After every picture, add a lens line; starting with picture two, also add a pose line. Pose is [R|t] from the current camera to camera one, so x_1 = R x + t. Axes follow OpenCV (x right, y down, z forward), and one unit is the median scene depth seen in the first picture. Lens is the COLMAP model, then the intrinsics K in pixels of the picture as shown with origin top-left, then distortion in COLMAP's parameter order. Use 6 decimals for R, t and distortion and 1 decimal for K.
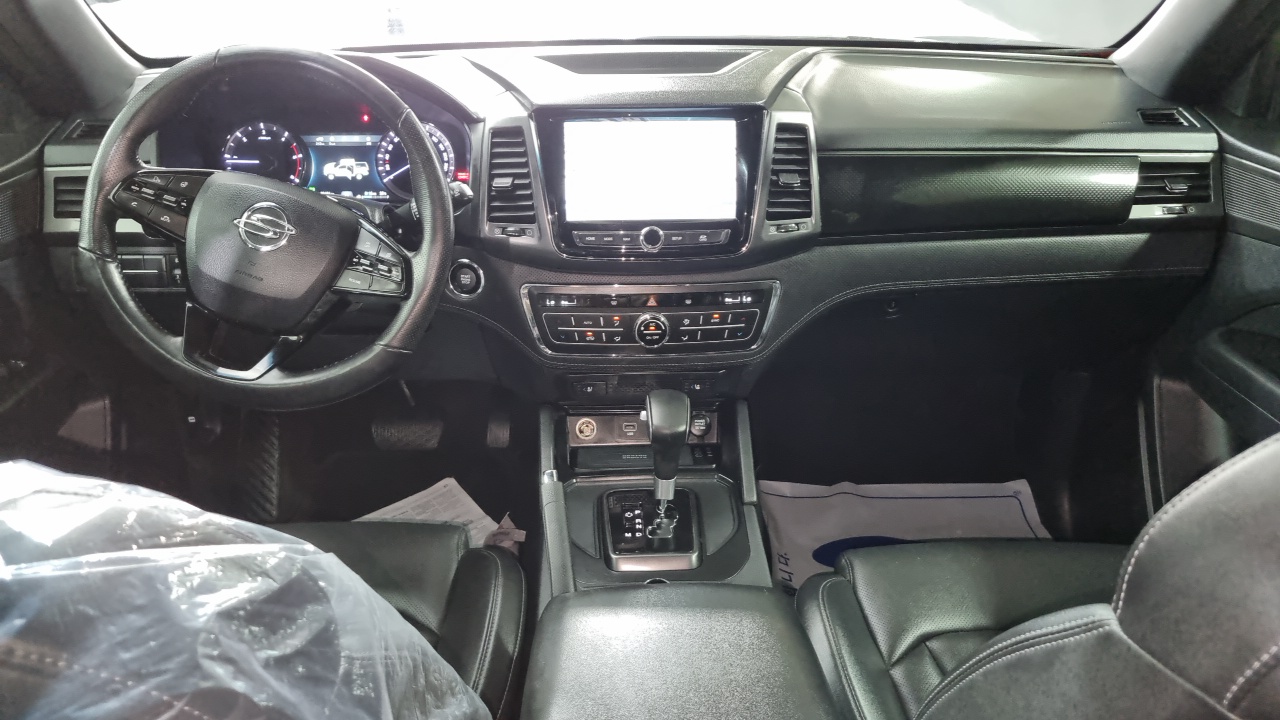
lens RADIAL K [[961.6, 0, 653.0], [0, 961.6, 355.9], [0, 0, 1]] dist [0.019172, -0.013283]
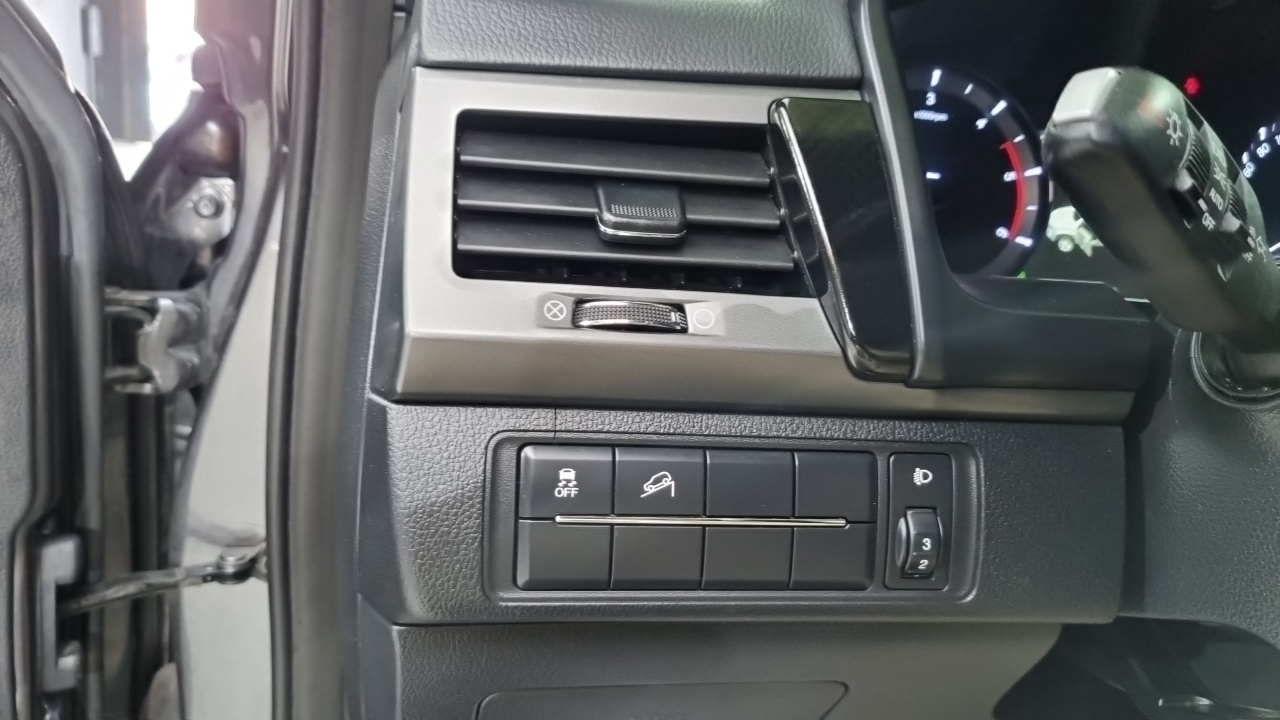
lens RADIAL K [[945.9, 0, 641.5], [0, 945.9, 353.5], [0, 0, 1]] dist [-0.003541, 0.001847]
pose [[0.987434, 0.039920, 0.152908, -0.595281], [-0.005006, 0.974985, -0.222212, -0.078727], [-0.157954, 0.218654, 0.962933, 0.781299]]
